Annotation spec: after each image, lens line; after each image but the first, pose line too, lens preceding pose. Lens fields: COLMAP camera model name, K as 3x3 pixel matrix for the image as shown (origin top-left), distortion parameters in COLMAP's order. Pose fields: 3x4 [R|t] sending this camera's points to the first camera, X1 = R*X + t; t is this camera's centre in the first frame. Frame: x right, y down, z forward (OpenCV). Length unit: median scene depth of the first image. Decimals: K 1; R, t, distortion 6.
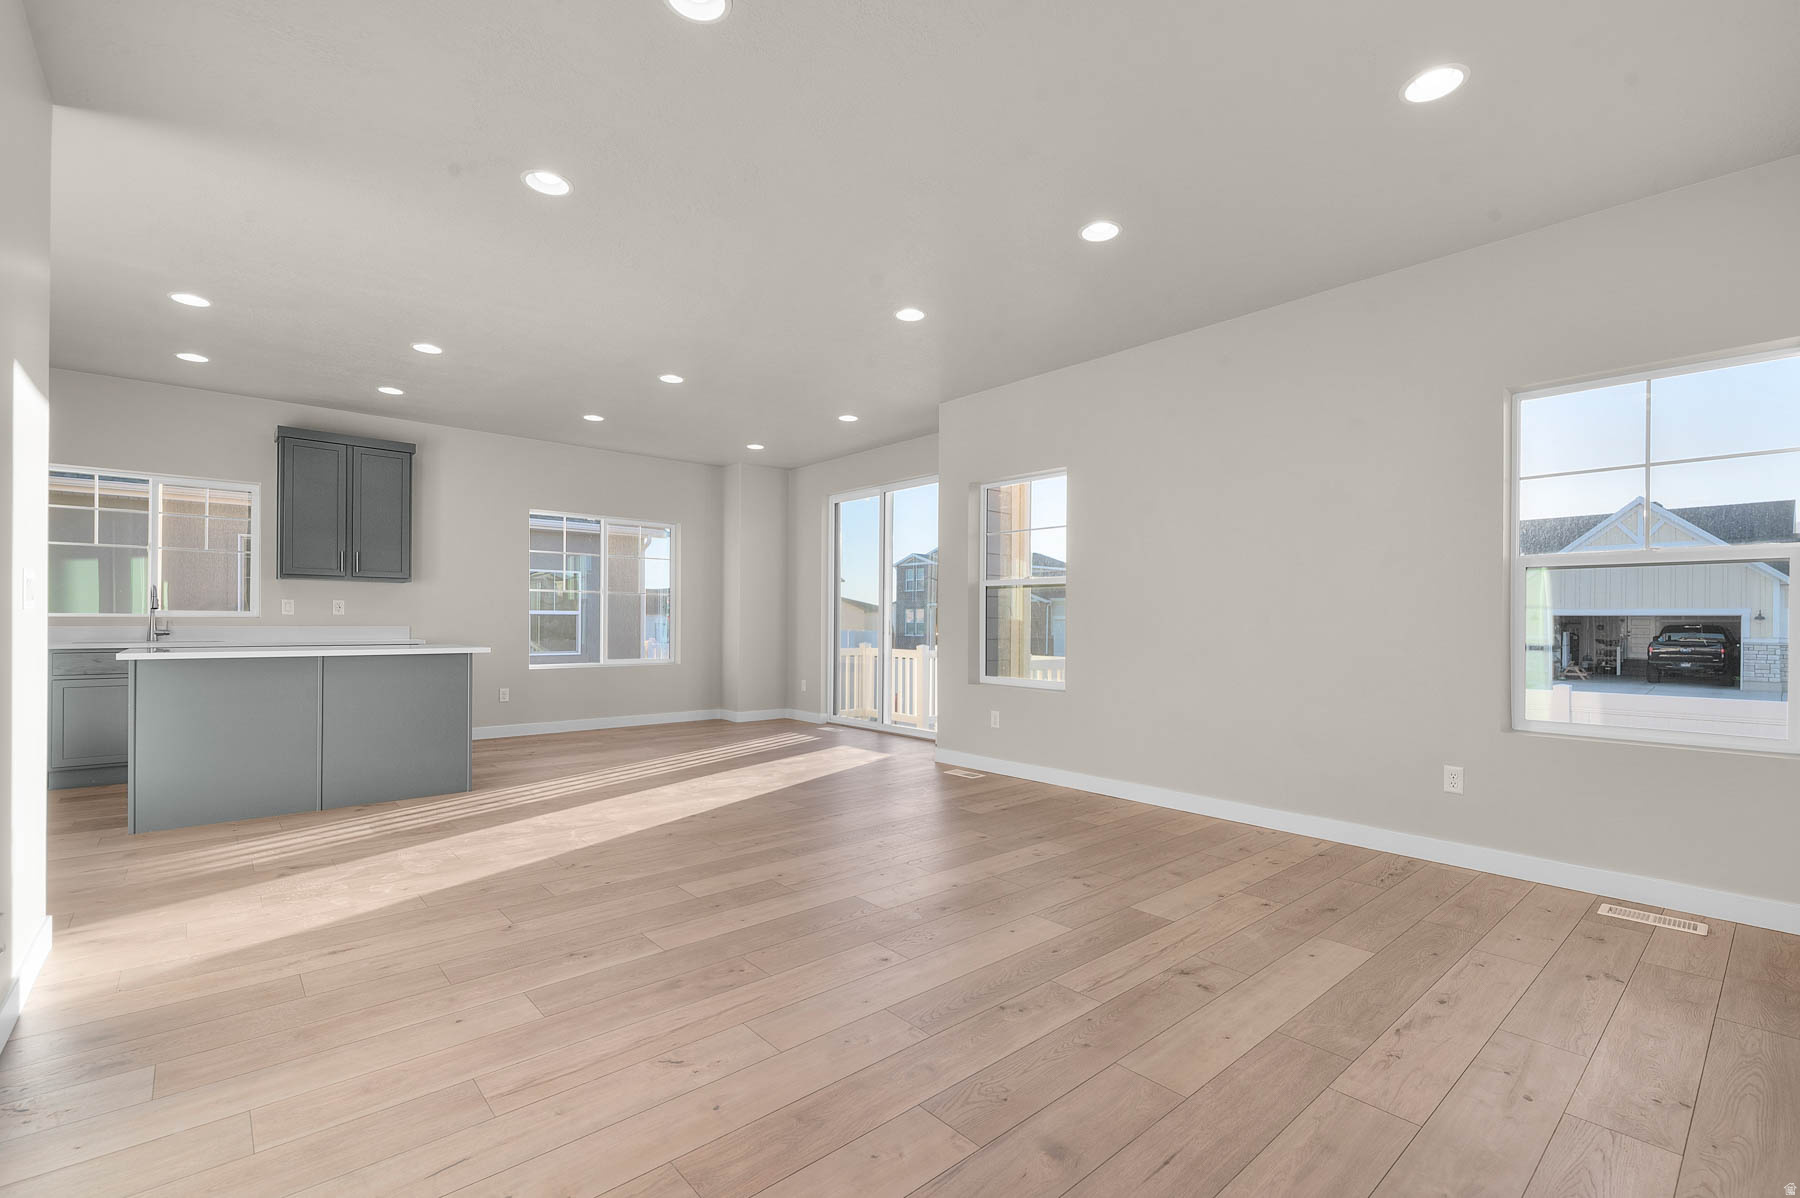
lens RADIAL K [[782.0, 0, 895.3], [0, 782.0, 614.8], [0, 0, 1]] dist [-0.001762, -0.000405]
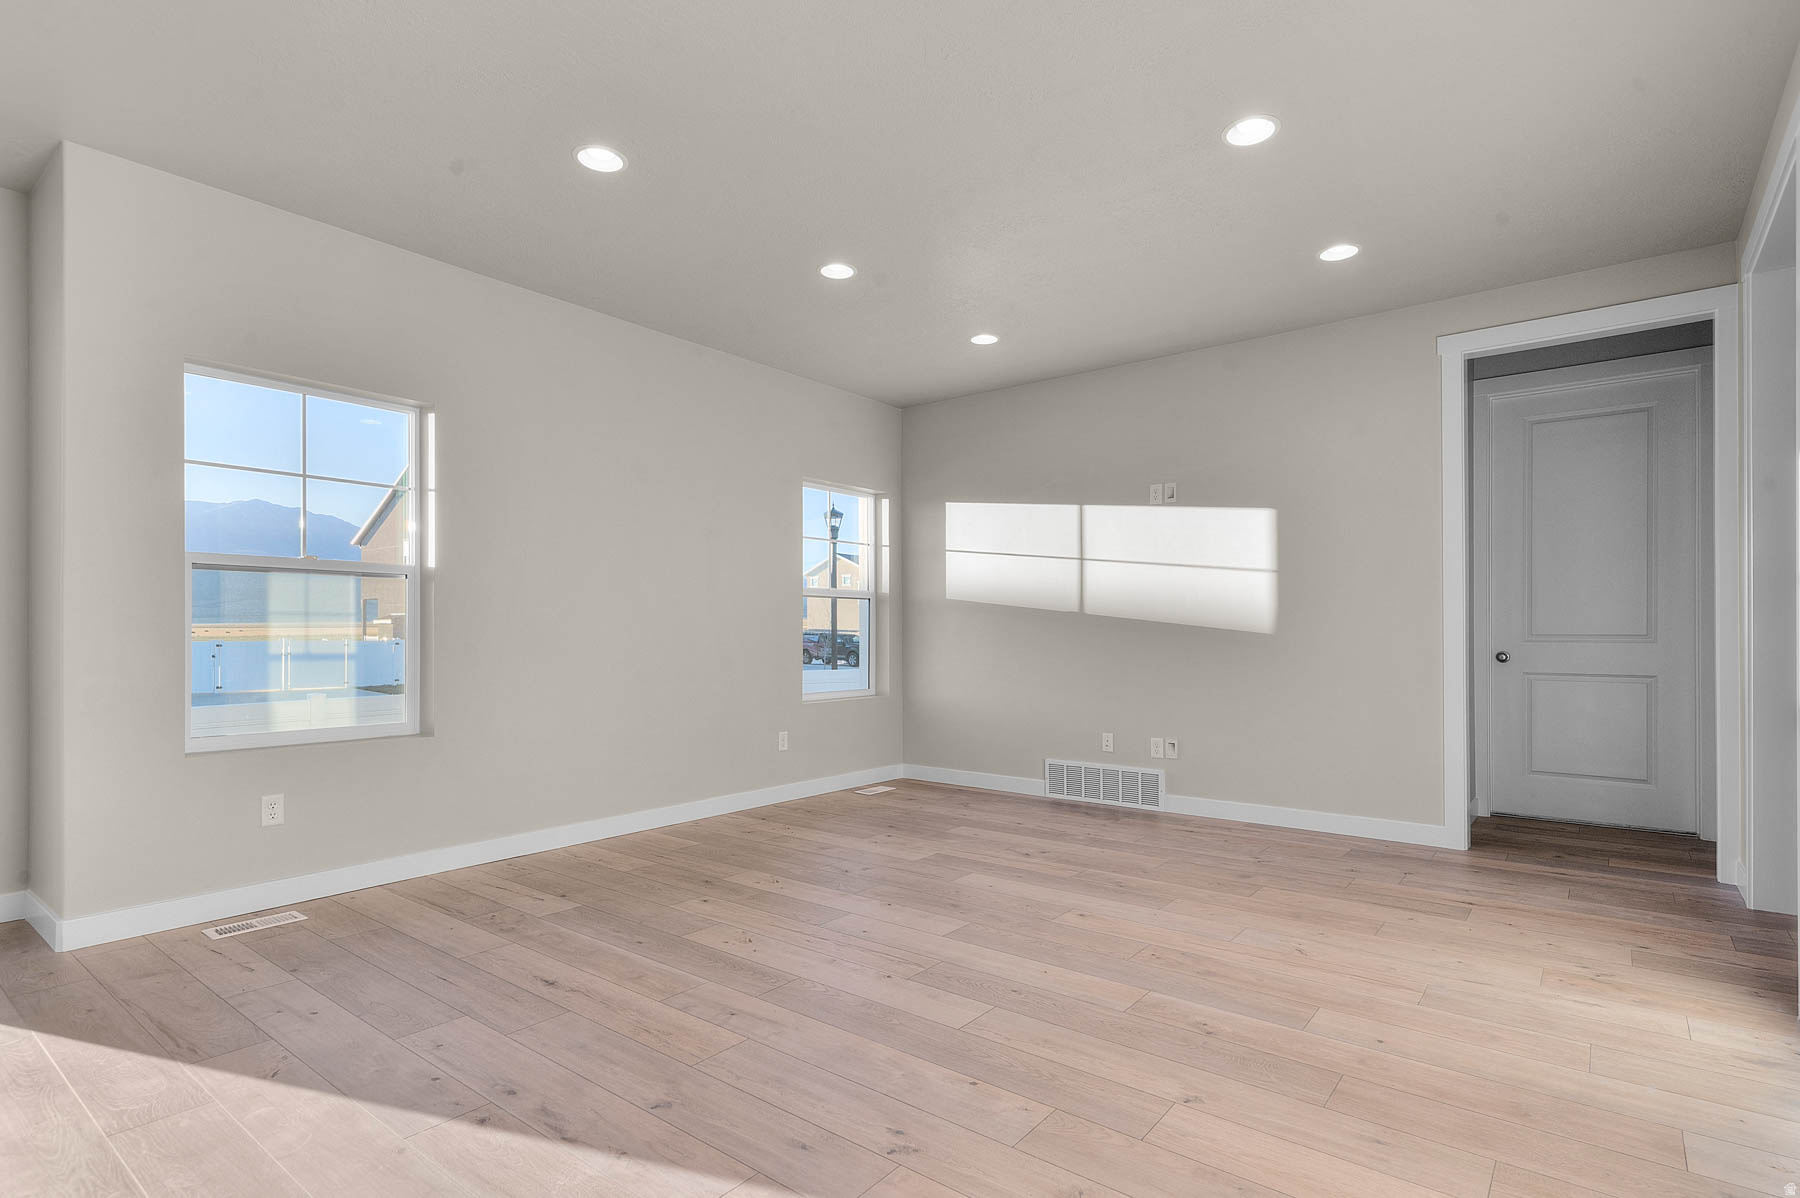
lens RADIAL K [[899.4, 0, 902.3], [0, 899.4, 603.9], [0, 0, 1]] dist [0.002683, 0.000864]
pose [[-0.174372, 0.021883, 0.984437, -1.378752], [-0.002820, 0.999738, -0.022723, -0.005740], [-0.984676, -0.006739, -0.174265, 1.560751]]
